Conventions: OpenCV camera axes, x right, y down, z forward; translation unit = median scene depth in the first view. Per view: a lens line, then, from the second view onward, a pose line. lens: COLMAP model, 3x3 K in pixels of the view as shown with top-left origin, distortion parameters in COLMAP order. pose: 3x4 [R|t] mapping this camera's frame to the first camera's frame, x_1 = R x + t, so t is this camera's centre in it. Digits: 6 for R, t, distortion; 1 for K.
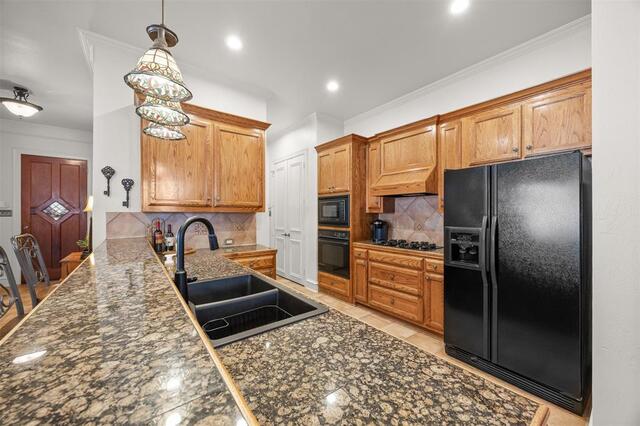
lens RADIAL K [[244.5, 0, 318.2], [0, 244.5, 215.8], [0, 0, 1]] dist [-0.004187, -0.000803]
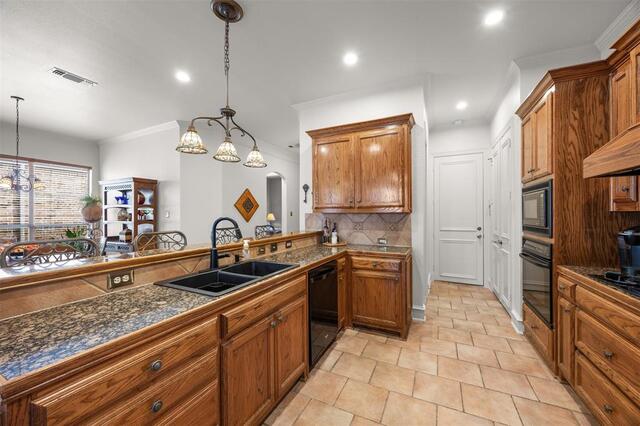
lens RADIAL K [[244.5, 0, 326.6], [0, 244.5, 213.2], [0, 0, 1]] dist [-0.004187, -0.000803]
pose [[0.442667, -0.005086, -0.896672, 0.551357], [-0.002688, 0.999972, -0.006999, -0.004954], [0.896682, 0.005508, 0.442641, 0.388561]]
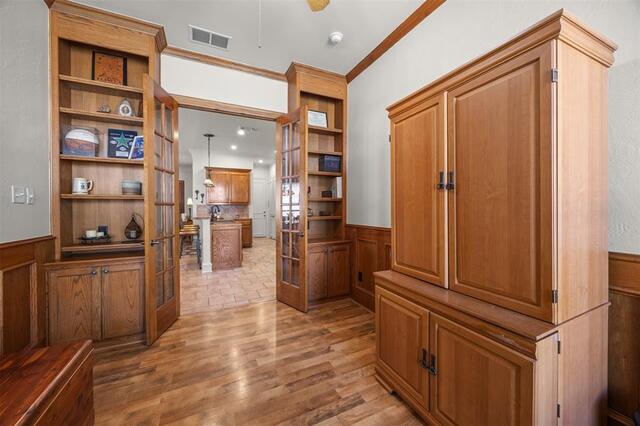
lens RADIAL K [[244.5, 0, 322.4], [0, 244.5, 209.3], [0, 0, 1]] dist [-0.004187, -0.000803]
pose [[0.975283, -0.001290, -0.220956, 1.288636], [0.001499, 0.999999, 0.000779, 0.041821], [0.220955, -0.001091, 0.975283, -1.567467]]
